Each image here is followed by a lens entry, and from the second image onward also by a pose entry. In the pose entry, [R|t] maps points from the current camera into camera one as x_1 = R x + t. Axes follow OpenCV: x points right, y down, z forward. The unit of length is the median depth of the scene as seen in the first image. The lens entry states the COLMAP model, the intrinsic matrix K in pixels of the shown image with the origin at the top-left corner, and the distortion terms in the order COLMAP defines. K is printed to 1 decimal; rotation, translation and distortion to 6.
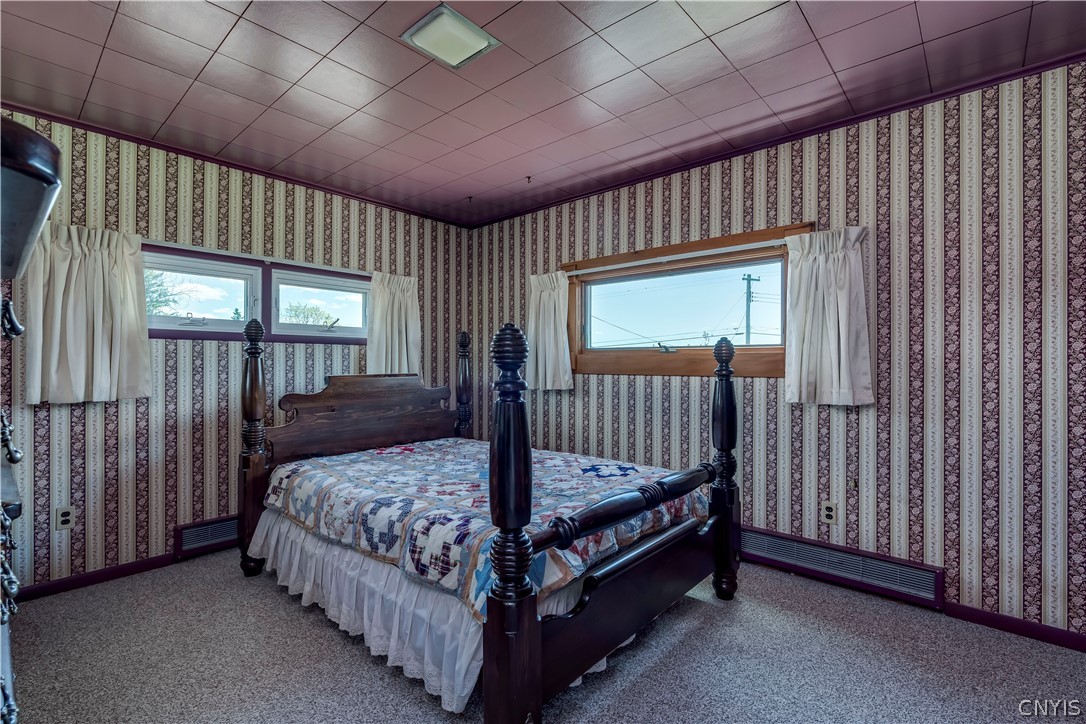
lens RADIAL K [[493.2, 0, 546.4], [0, 493.2, 354.6], [0, 0, 1]] dist [-0.011153, 0.003415]
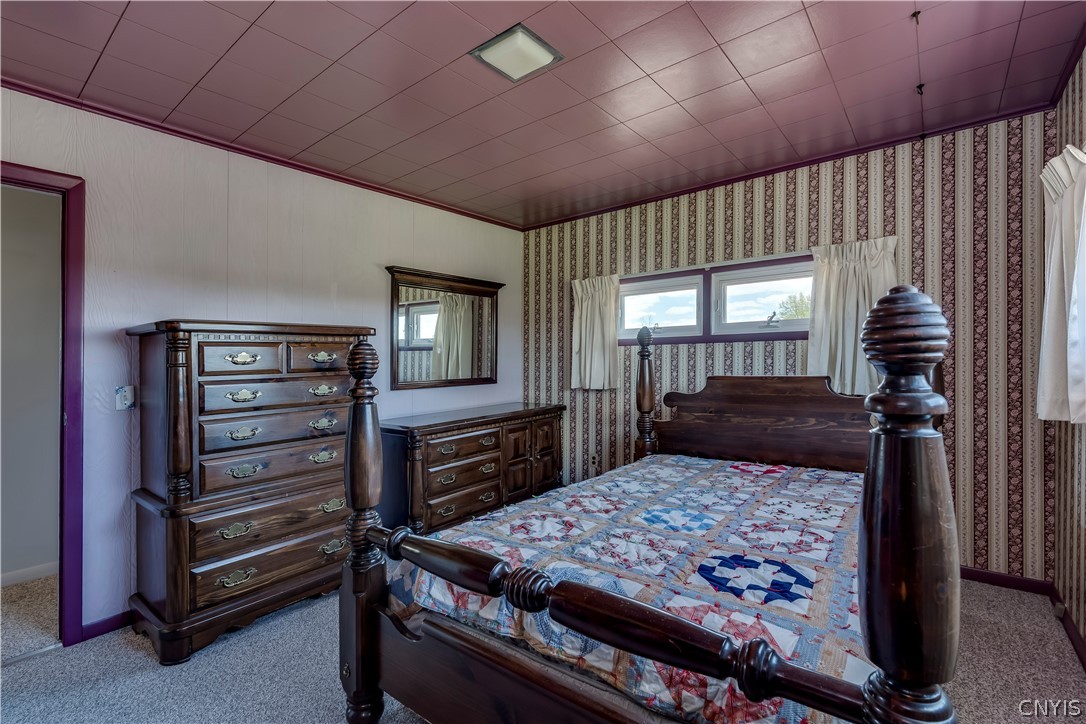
lens RADIAL K [[493.2, 0, 547.8], [0, 493.2, 353.4], [0, 0, 1]] dist [-0.011153, 0.003415]
pose [[0.050596, -0.017765, -0.998561, 0.475705], [0.034519, 0.999276, -0.016028, 0.002269], [0.998122, -0.033658, 0.051172, 0.578274]]
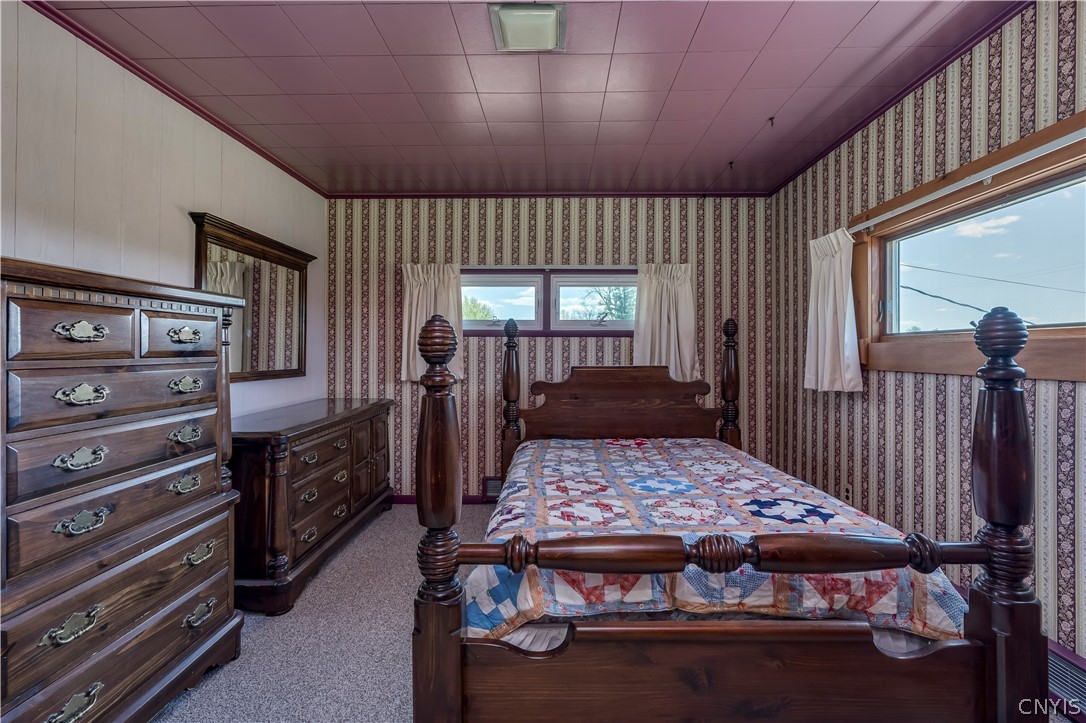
lens RADIAL K [[493.2, 0, 545.1], [0, 493.2, 345.9], [0, 0, 1]] dist [-0.011153, 0.003415]
pose [[0.649791, -0.012426, -0.760011, 0.323969], [0.012914, 0.999903, -0.005306, 0.002247], [0.760003, -0.006367, 0.649888, 0.216481]]
